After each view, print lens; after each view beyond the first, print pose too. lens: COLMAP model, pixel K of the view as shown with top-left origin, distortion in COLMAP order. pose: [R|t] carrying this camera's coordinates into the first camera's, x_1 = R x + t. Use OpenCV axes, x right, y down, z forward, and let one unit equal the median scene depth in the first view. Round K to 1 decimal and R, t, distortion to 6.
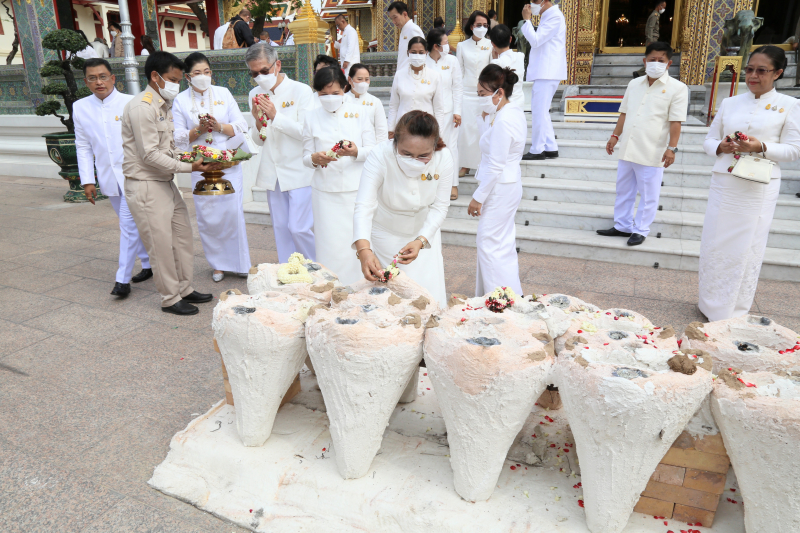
lens RADIAL K [[542.7, 0, 400.4], [0, 542.7, 283.2], [0, 0, 1]] dist [-0.122064, 0.063326]
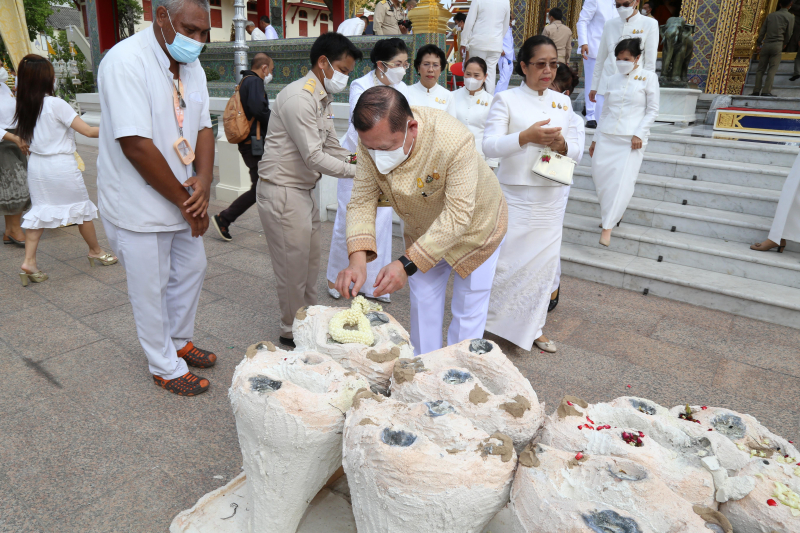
lens RADIAL K [[542.7, 0, 400.4], [0, 542.7, 283.2], [0, 0, 1]] dist [-0.122064, 0.063326]
pose [[0.975865, 0.109729, -0.188804, 0.004095], [-0.108664, 0.993950, 0.016015, -0.083280], [0.189419, 0.004888, 0.981884, 0.237470]]
